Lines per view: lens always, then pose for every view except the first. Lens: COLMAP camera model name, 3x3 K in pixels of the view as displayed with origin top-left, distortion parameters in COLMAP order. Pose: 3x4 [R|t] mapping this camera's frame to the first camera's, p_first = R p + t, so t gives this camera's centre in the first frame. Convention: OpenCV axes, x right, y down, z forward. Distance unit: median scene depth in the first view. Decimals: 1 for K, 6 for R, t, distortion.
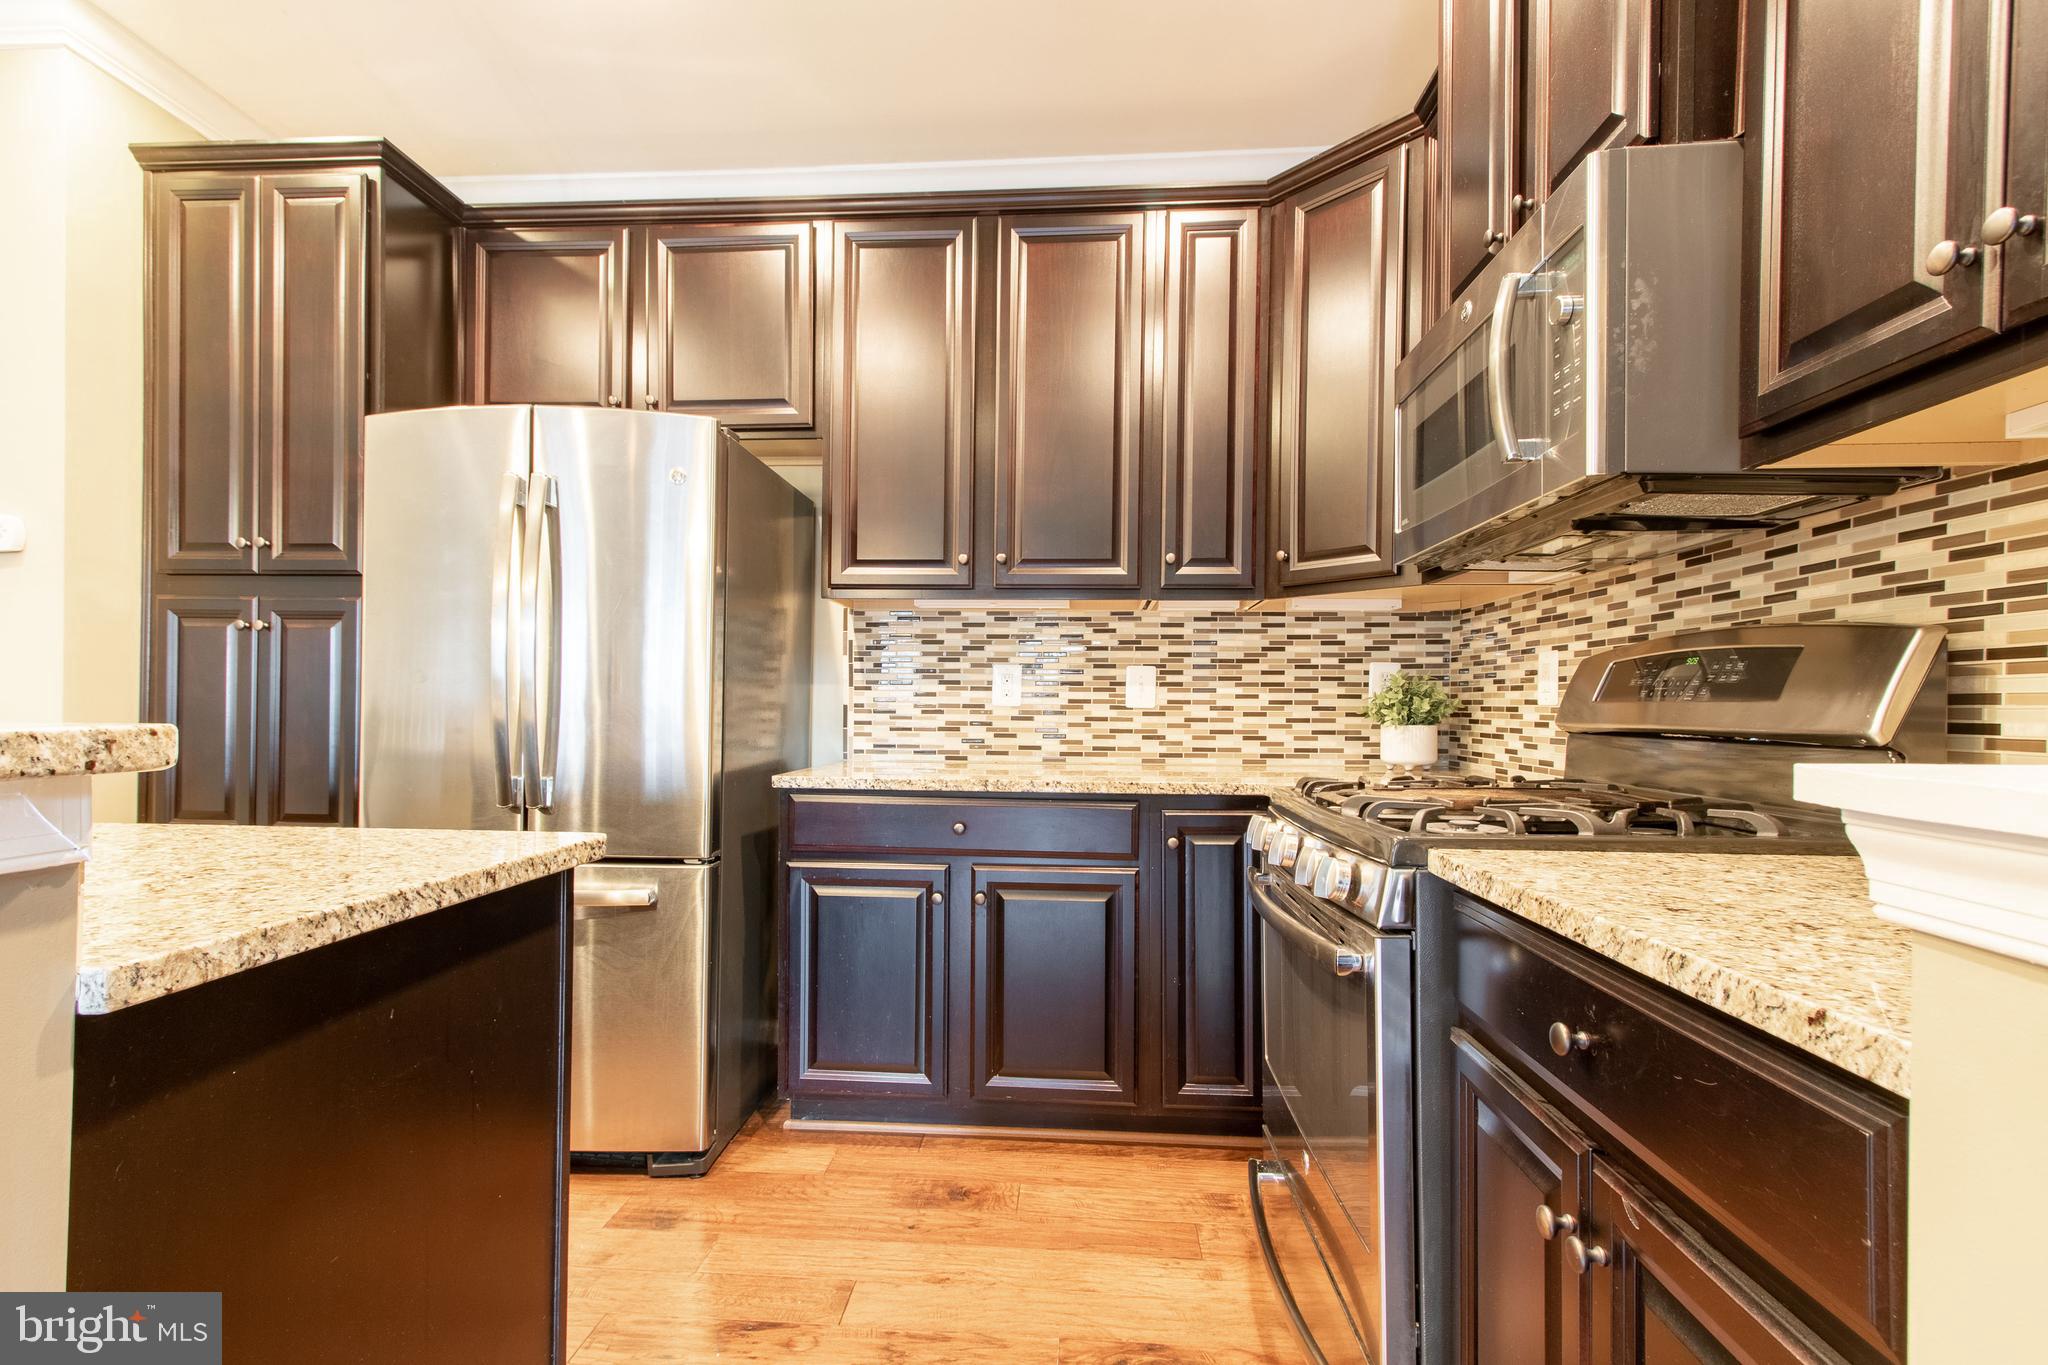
lens RADIAL K [[956.9, 0, 1013.3], [0, 956.9, 703.4], [0, 0, 1]] dist [0.015053, -0.000079]
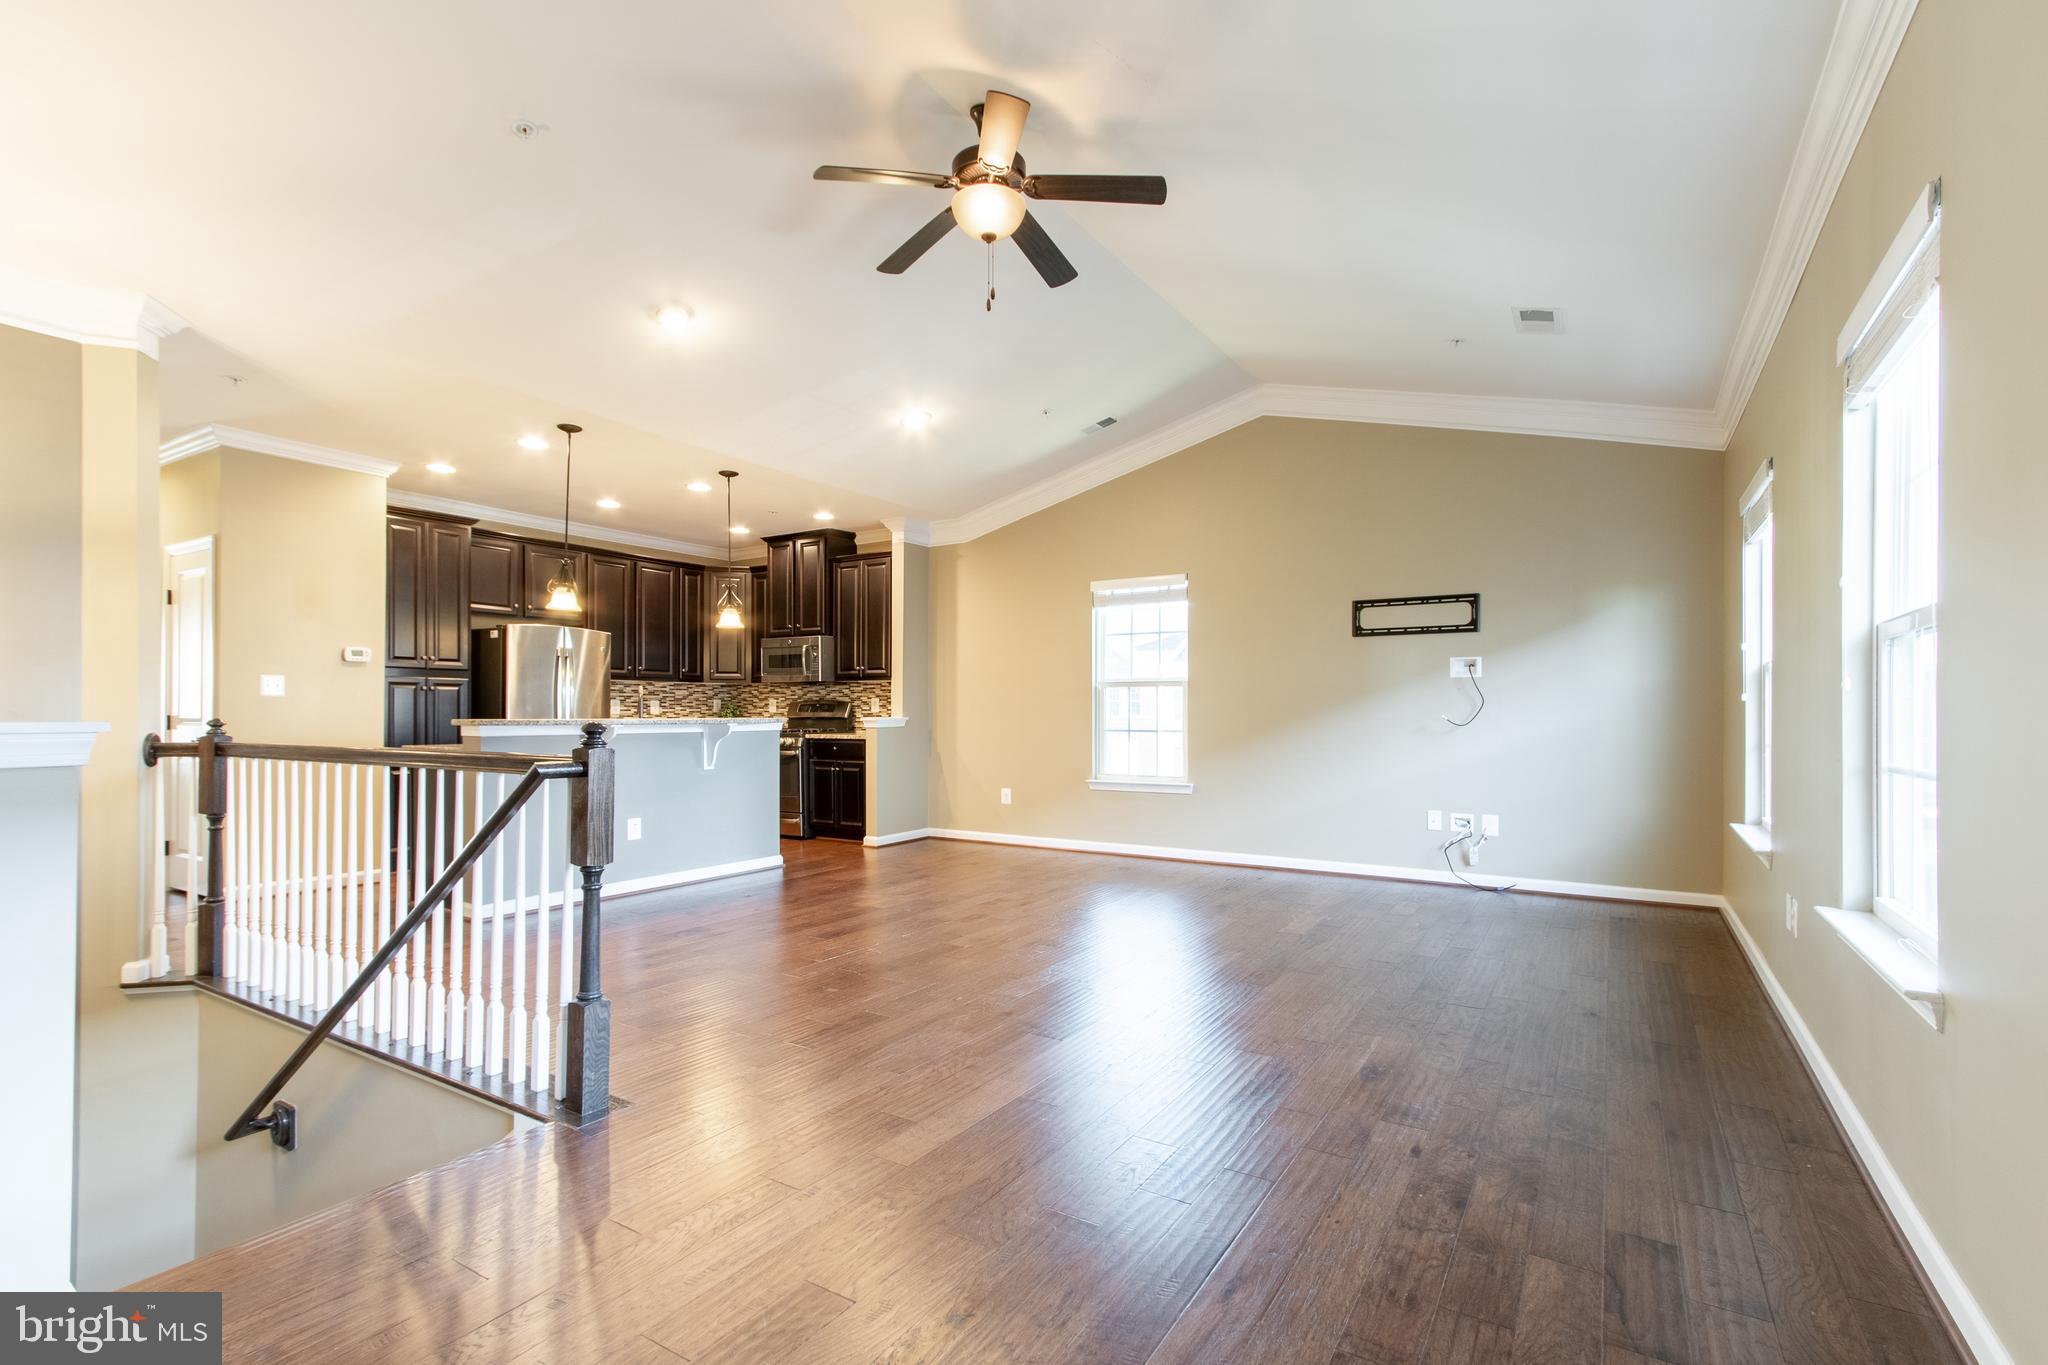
lens RADIAL K [[929.8, 0, 1013.9], [0, 929.8, 704.5], [0, 0, 1]] dist [0.010796, -0.000619]
pose [[0.474234, -0.003937, 0.880390, -2.148873], [-0.001275, 0.999986, 0.005159, -0.047109], [-0.880398, -0.003569, 0.474222, -1.580812]]
